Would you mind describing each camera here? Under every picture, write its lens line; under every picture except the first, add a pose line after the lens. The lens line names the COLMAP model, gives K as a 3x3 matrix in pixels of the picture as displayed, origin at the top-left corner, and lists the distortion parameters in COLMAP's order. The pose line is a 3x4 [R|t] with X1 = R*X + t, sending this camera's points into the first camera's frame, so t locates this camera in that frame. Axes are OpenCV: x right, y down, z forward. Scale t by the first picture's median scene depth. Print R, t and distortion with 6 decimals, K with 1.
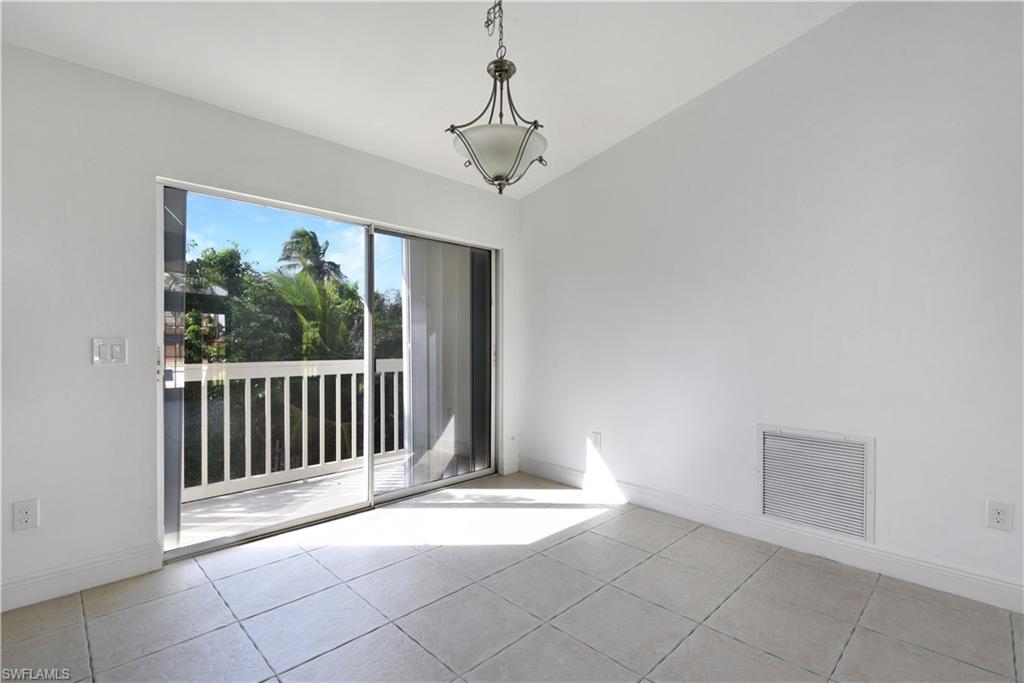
lens RADIAL K [[468.4, 0, 510.7], [0, 468.4, 344.4], [0, 0, 1]] dist [0.018363, -0.000902]
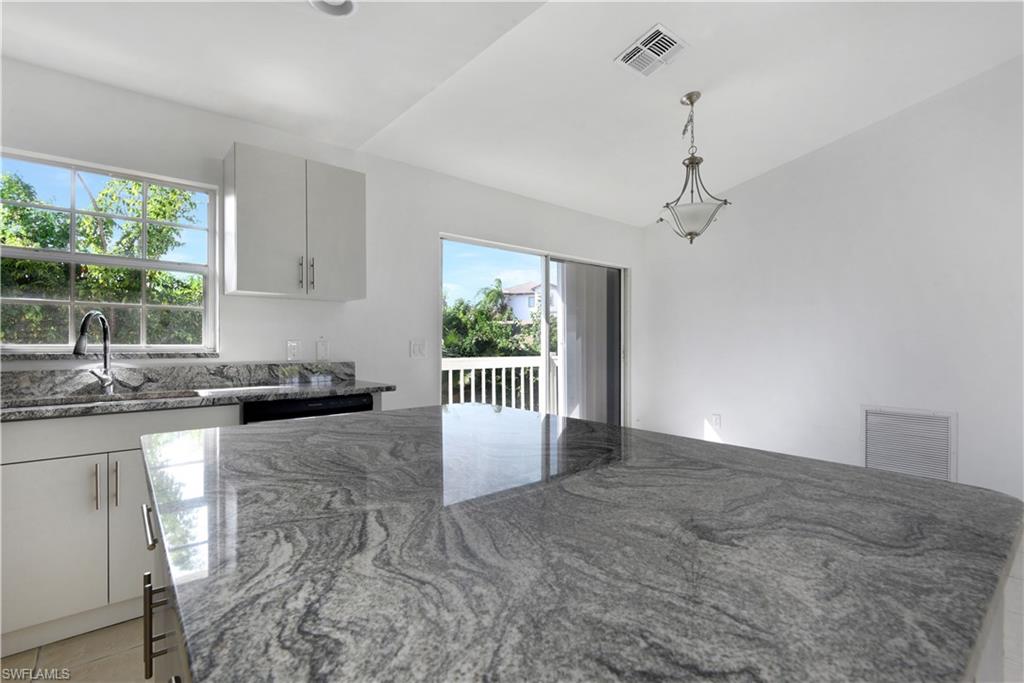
lens RADIAL K [[466.7, 0, 511.6], [0, 466.7, 345.2], [0, 0, 1]] dist [0.021397, -0.013673]
pose [[0.996996, -0.001246, -0.077444, -0.303232], [0.001301, 0.999999, 0.000656, 0.000273], [0.077443, -0.000754, 0.996997, -0.337641]]
